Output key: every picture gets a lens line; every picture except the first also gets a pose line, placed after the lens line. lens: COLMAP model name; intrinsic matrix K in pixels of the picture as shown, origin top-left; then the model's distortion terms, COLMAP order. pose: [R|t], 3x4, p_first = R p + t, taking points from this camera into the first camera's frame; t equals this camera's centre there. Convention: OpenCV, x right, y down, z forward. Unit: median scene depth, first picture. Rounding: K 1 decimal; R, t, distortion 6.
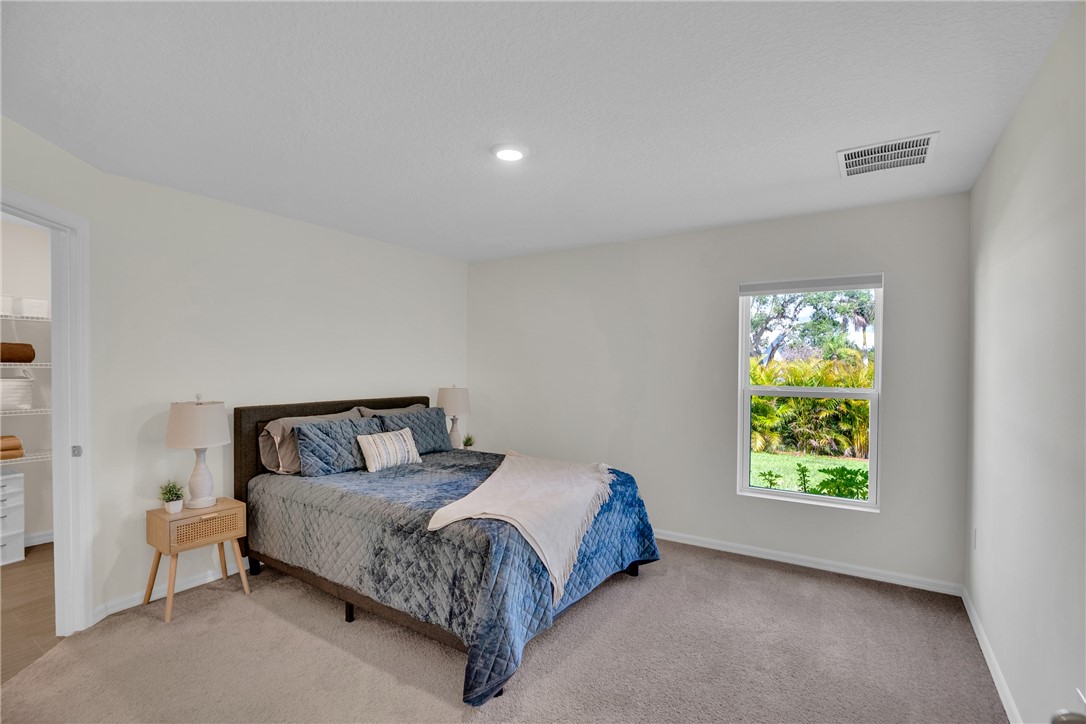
lens RADIAL K [[497.9, 0, 553.0], [0, 497.9, 371.3], [0, 0, 1]] dist [-0.048304, 0.015035]
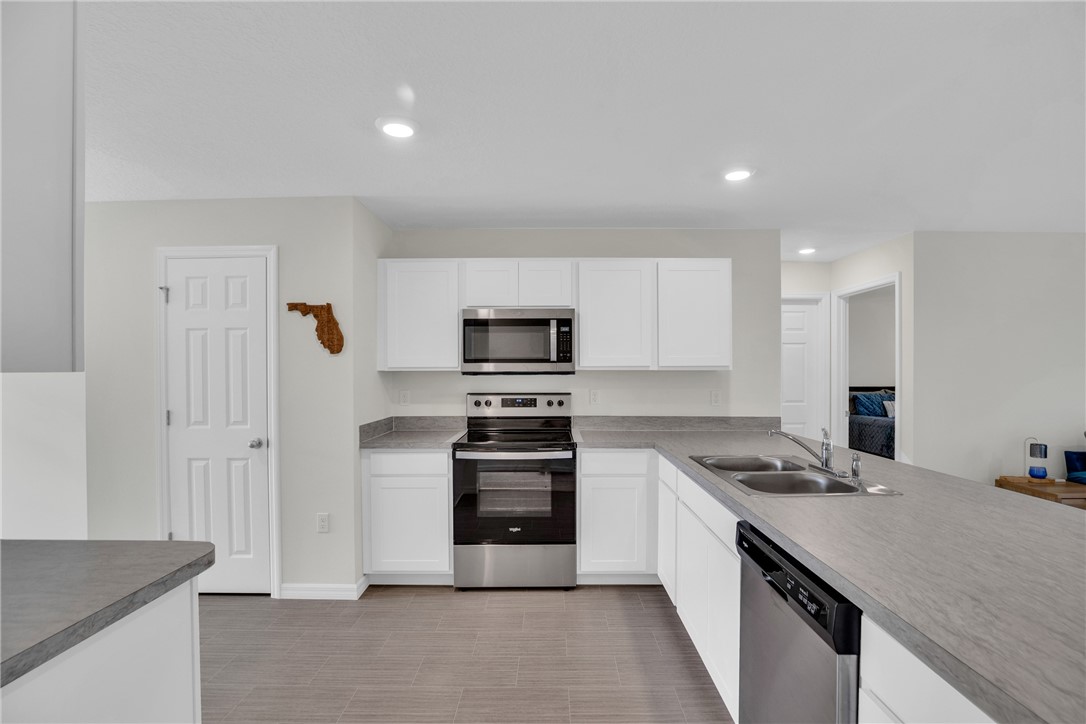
lens RADIAL K [[497.9, 0, 553.0], [0, 497.9, 371.3], [0, 0, 1]] dist [-0.048304, 0.015035]
pose [[0.544342, -0.004220, -0.838853, 0.639872], [-0.001266, 0.999982, -0.005852, 0.012602], [0.838863, 0.004247, 0.544327, -1.443420]]
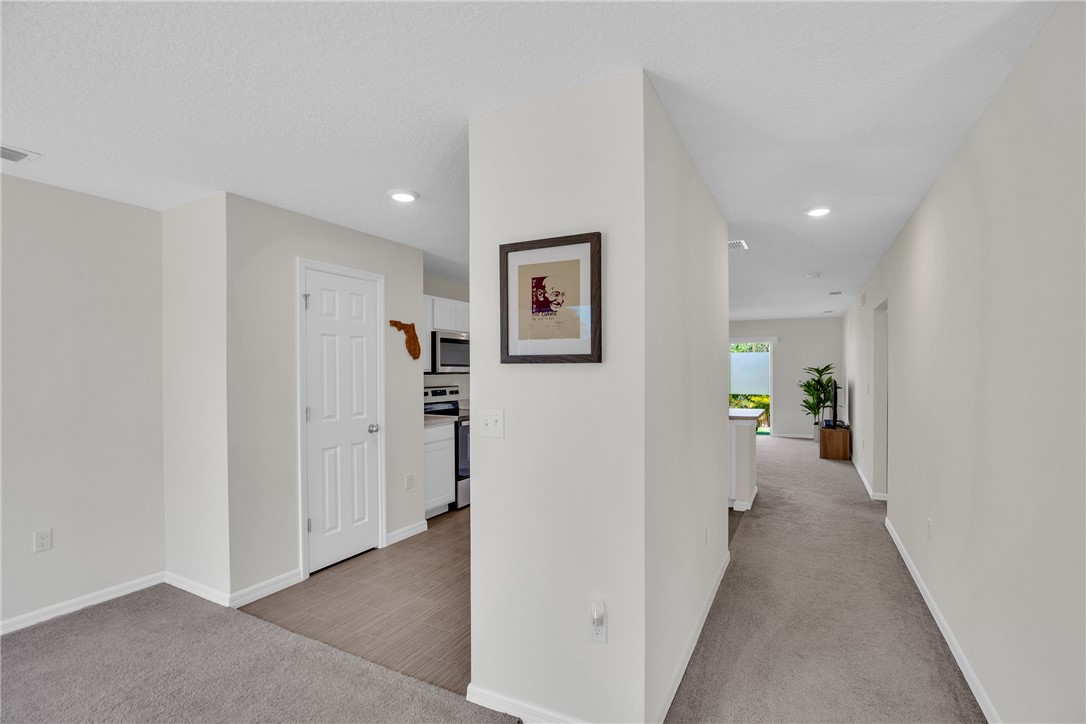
lens RADIAL K [[497.9, 0, 553.0], [0, 497.9, 371.3], [0, 0, 1]] dist [-0.048304, 0.015035]
pose [[0.994720, -0.011183, 0.102017, -0.132855], [0.011990, 0.999901, -0.007304, 0.020400], [-0.101925, 0.008489, 0.994756, -2.632471]]
